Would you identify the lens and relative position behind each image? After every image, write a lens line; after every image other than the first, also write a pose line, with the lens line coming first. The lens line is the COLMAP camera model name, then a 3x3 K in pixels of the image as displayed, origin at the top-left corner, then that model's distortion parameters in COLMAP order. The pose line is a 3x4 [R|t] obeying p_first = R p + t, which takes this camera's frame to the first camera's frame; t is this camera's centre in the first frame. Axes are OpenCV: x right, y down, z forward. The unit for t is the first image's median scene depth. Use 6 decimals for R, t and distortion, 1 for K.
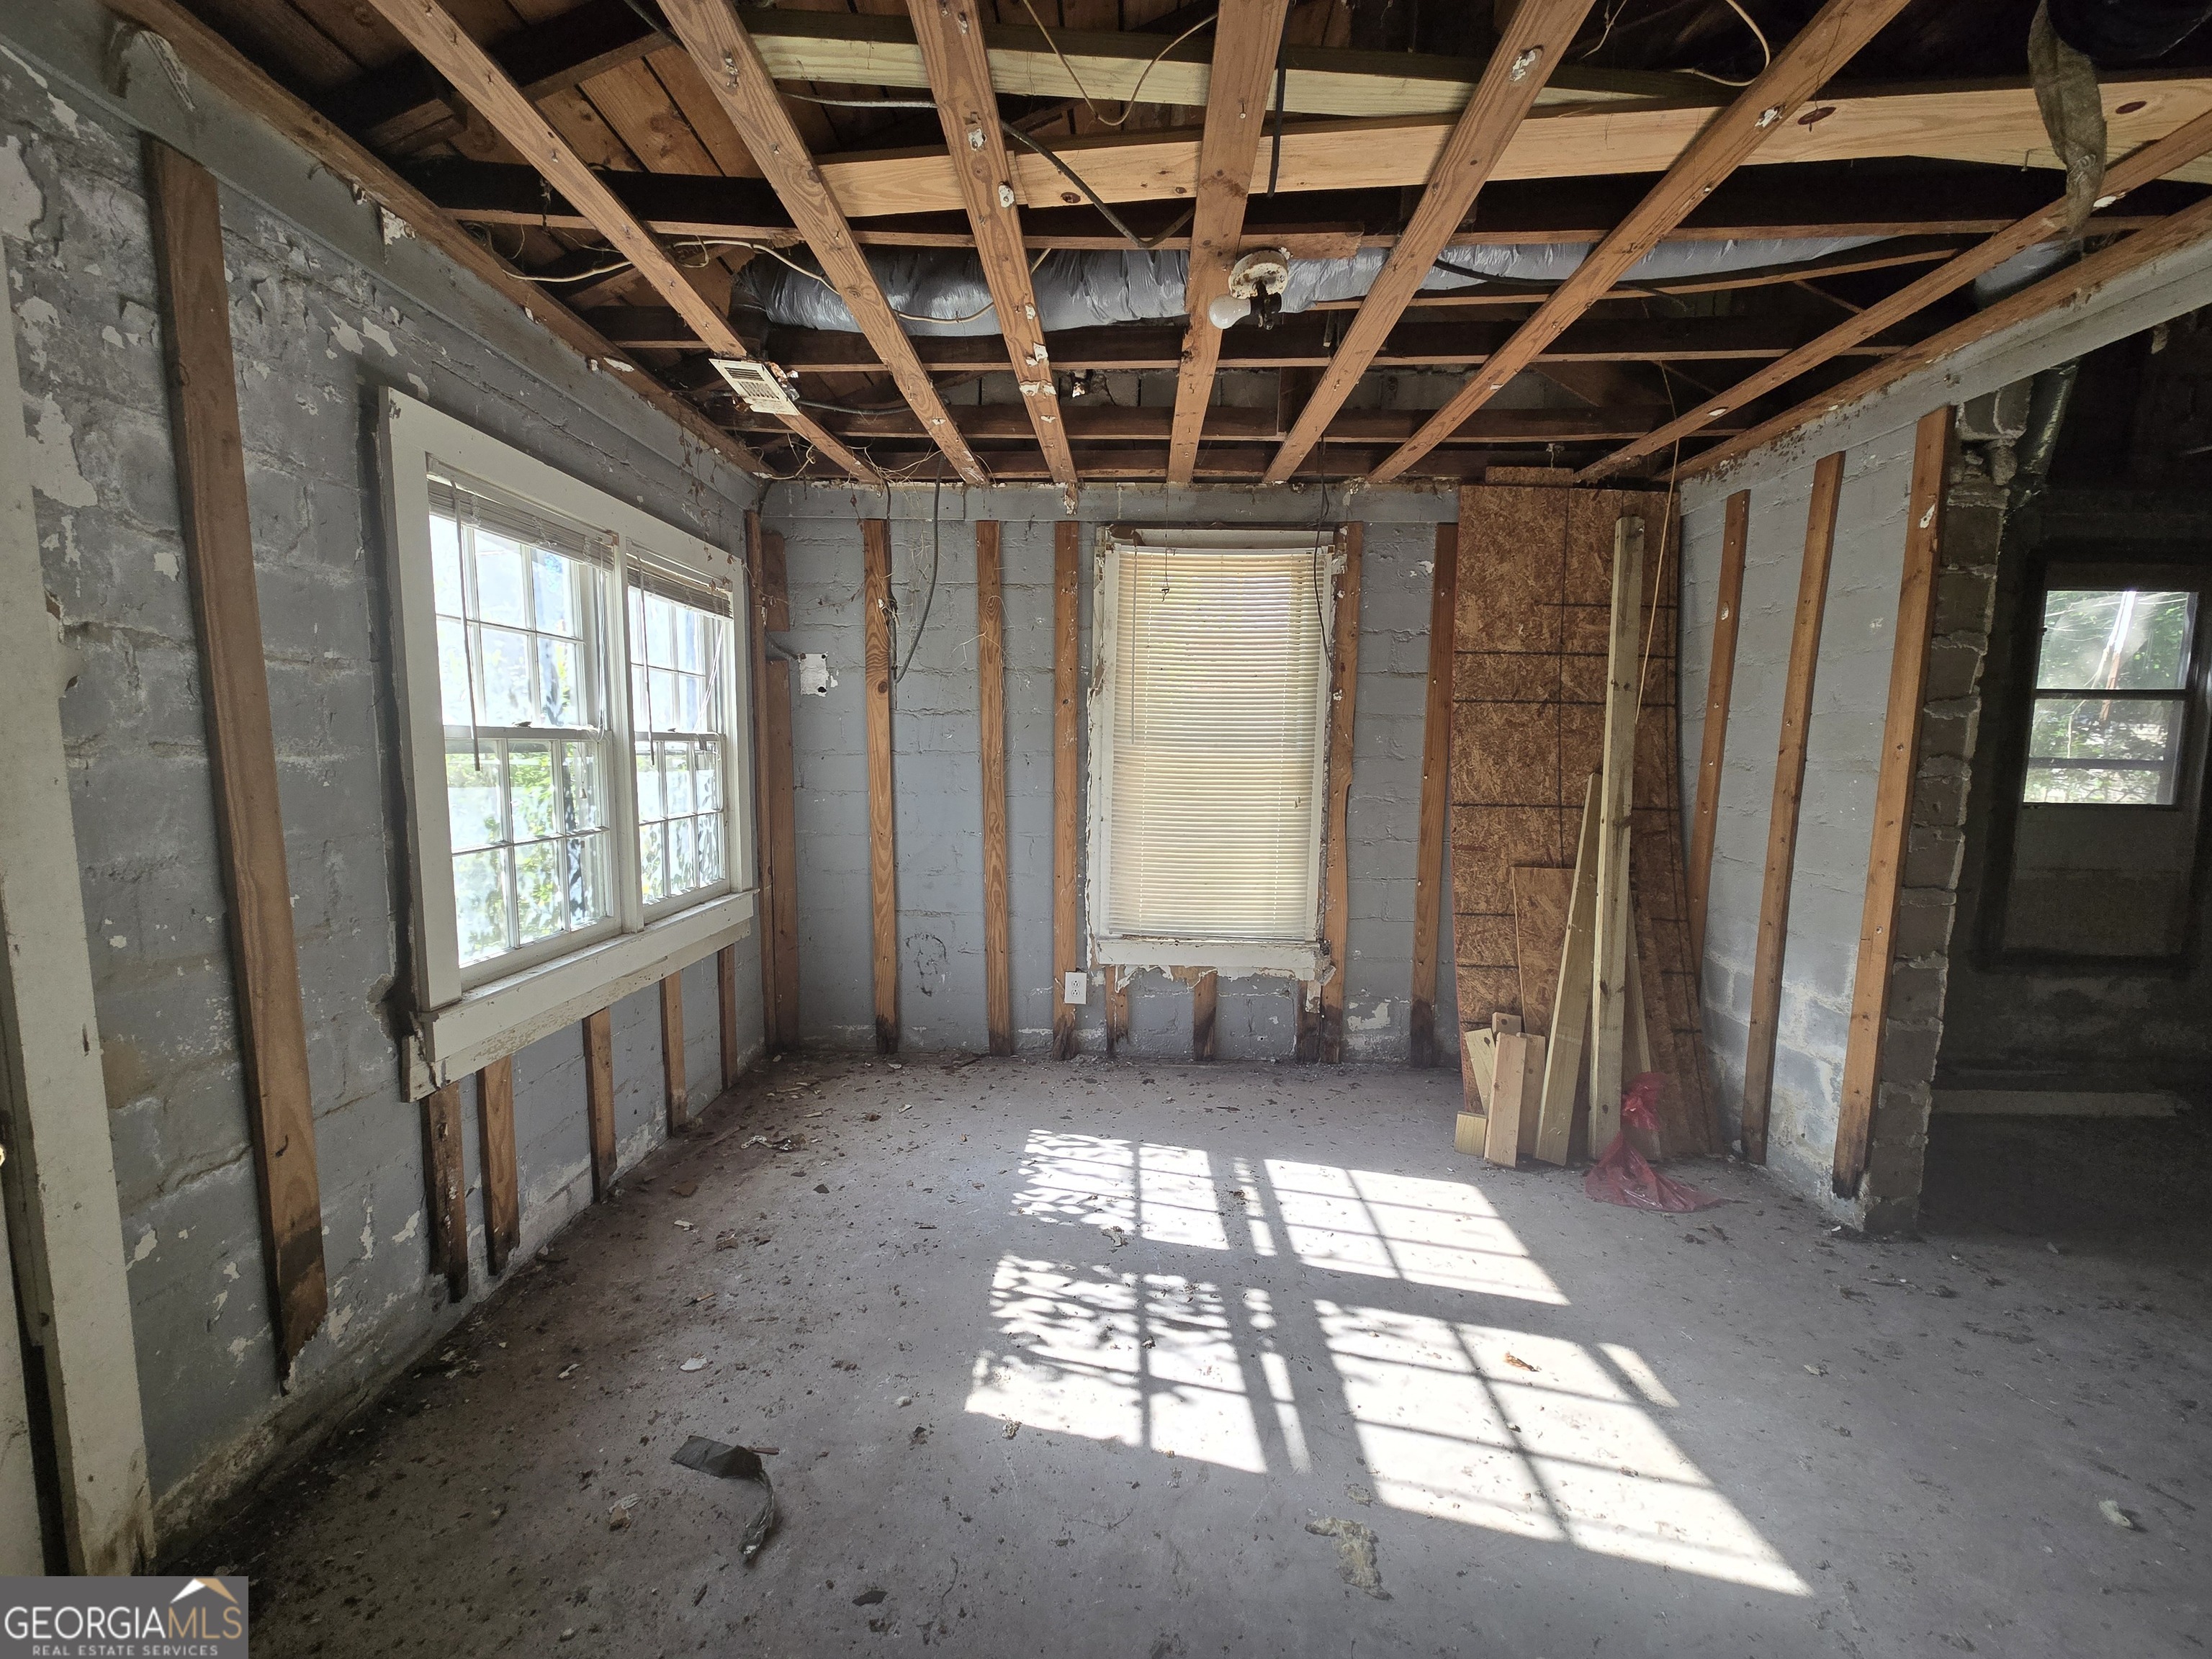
lens RADIAL K [[912.5, 0, 1103.3], [0, 912.5, 842.8], [0, 0, 1]] dist [-0.001546, 0.002057]
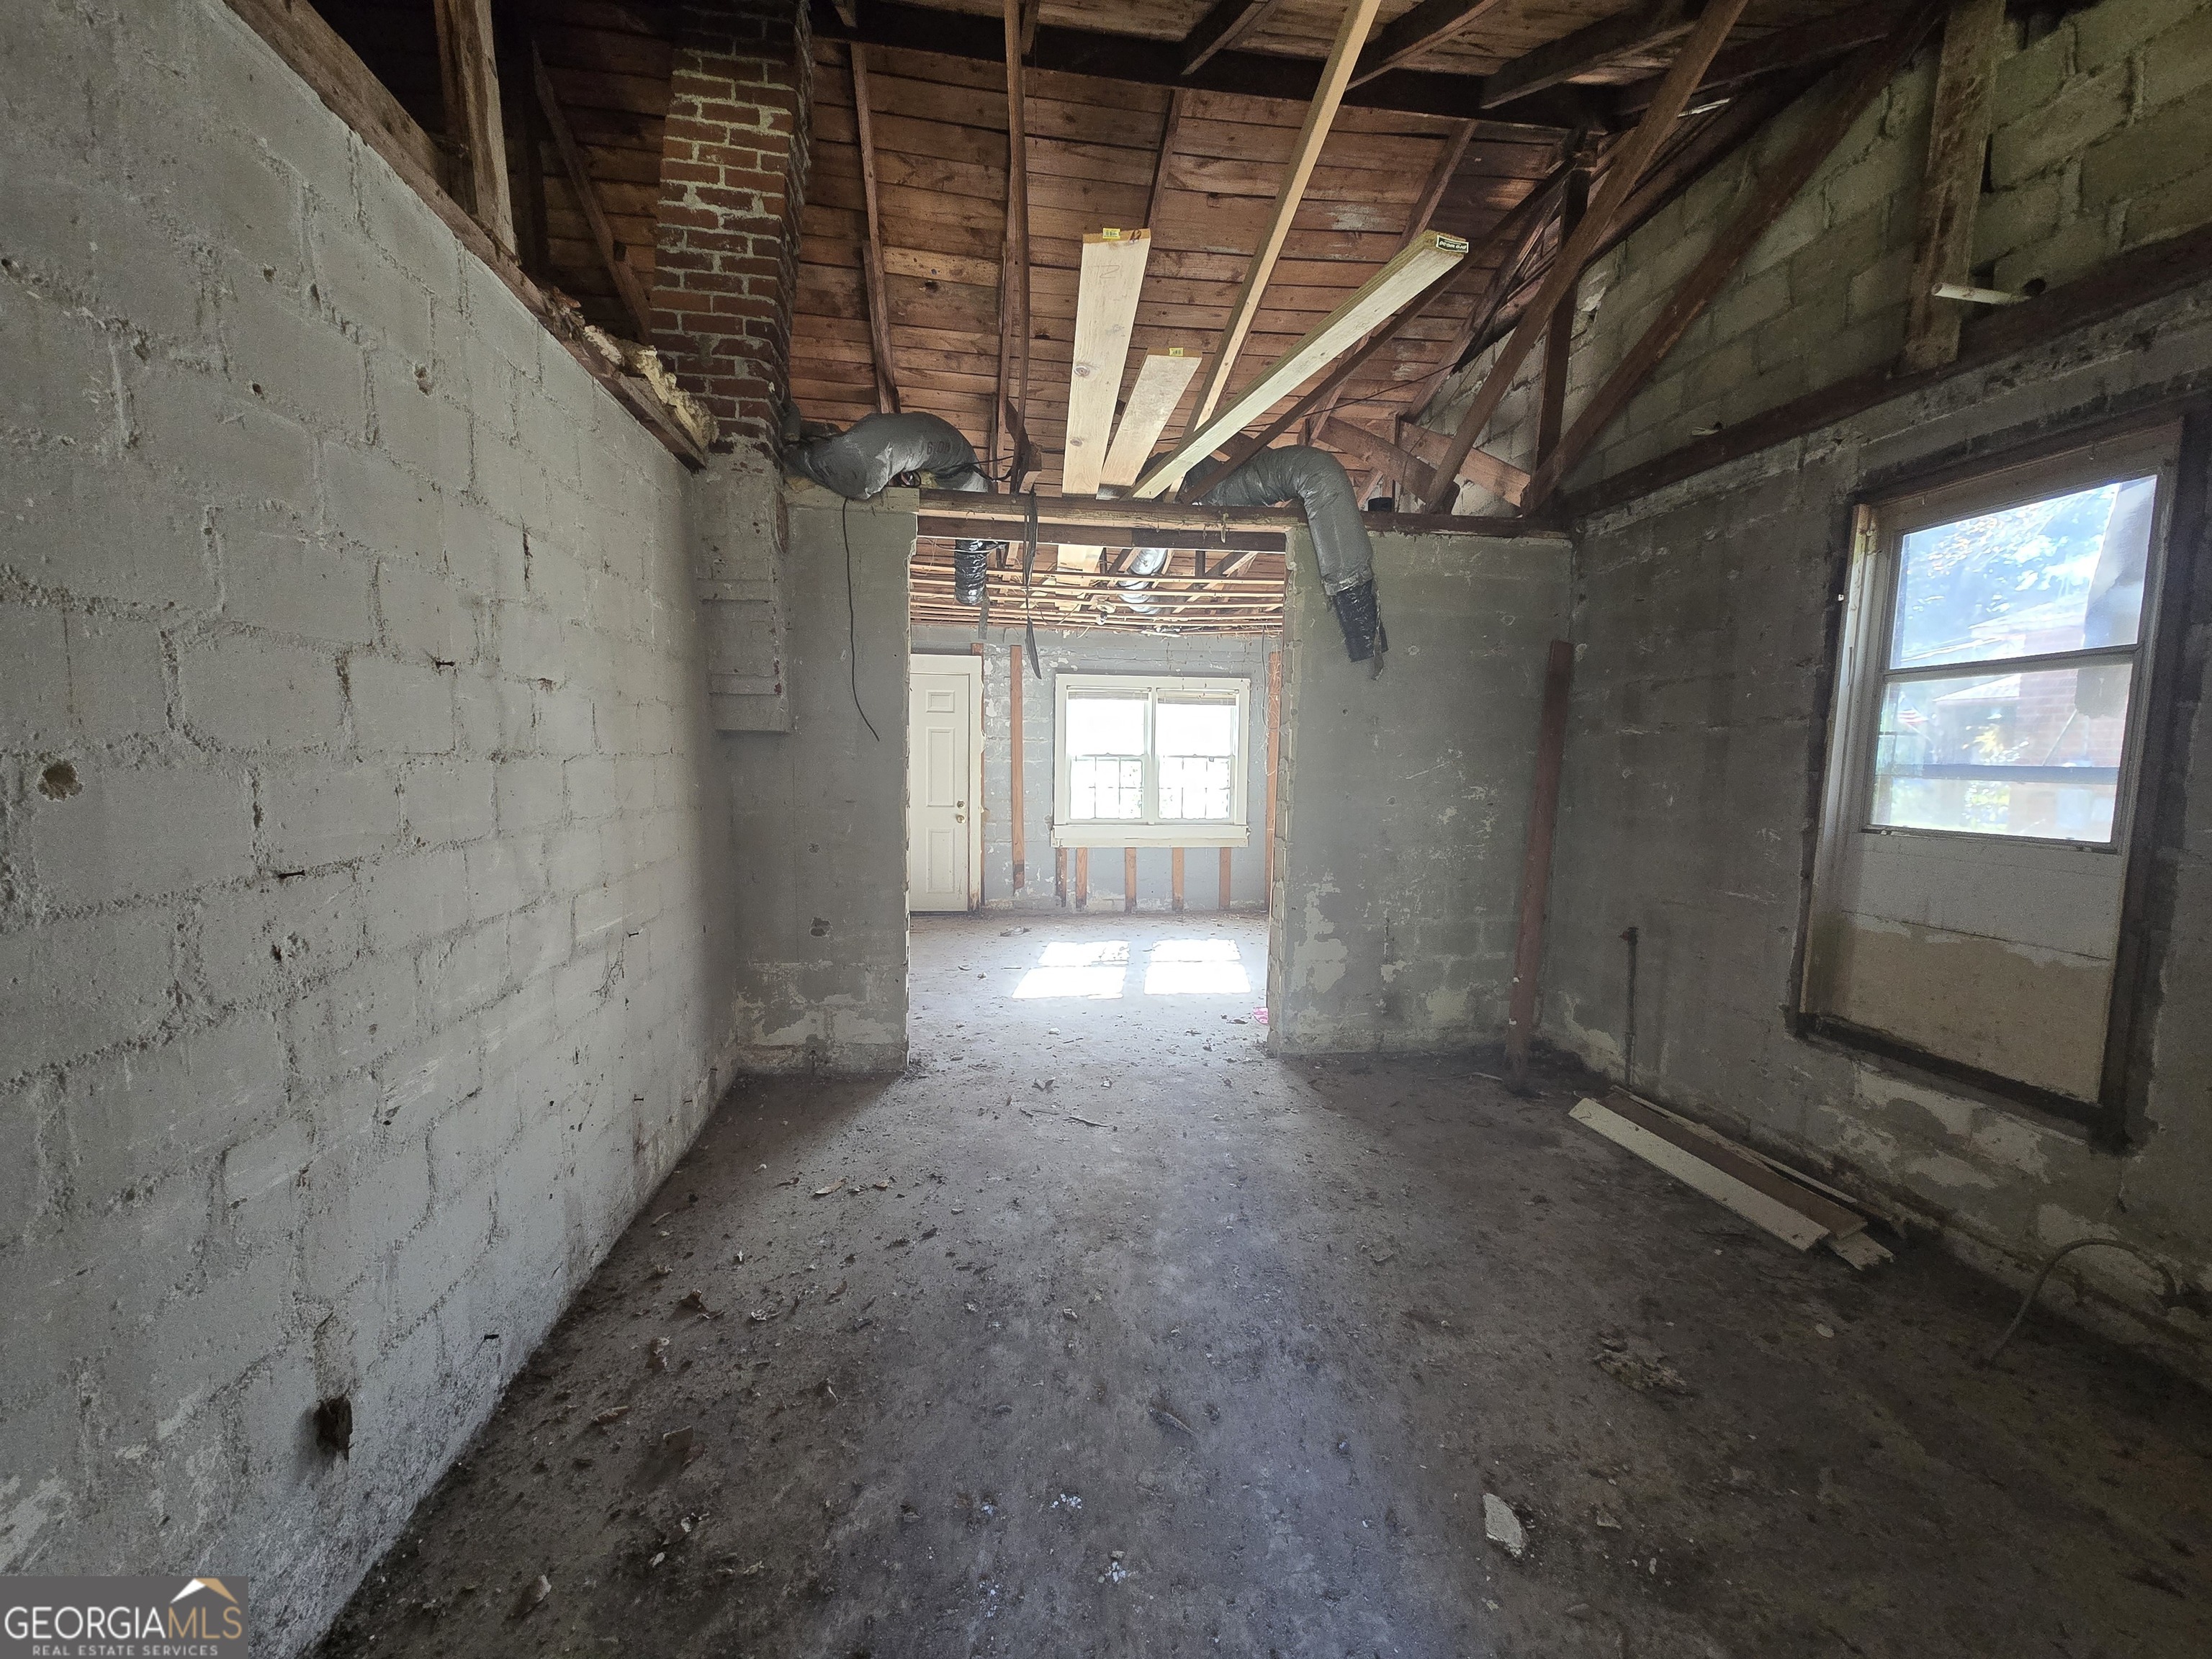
lens RADIAL K [[912.5, 0, 1113.9], [0, 912.5, 838.3], [0, 0, 1]] dist [-0.001546, 0.002057]
pose [[0.170577, 0.075999, -0.982409, 1.897165], [-0.111583, 0.992097, 0.057374, -0.008851], [0.979006, 0.099834, 0.177709, 0.319976]]
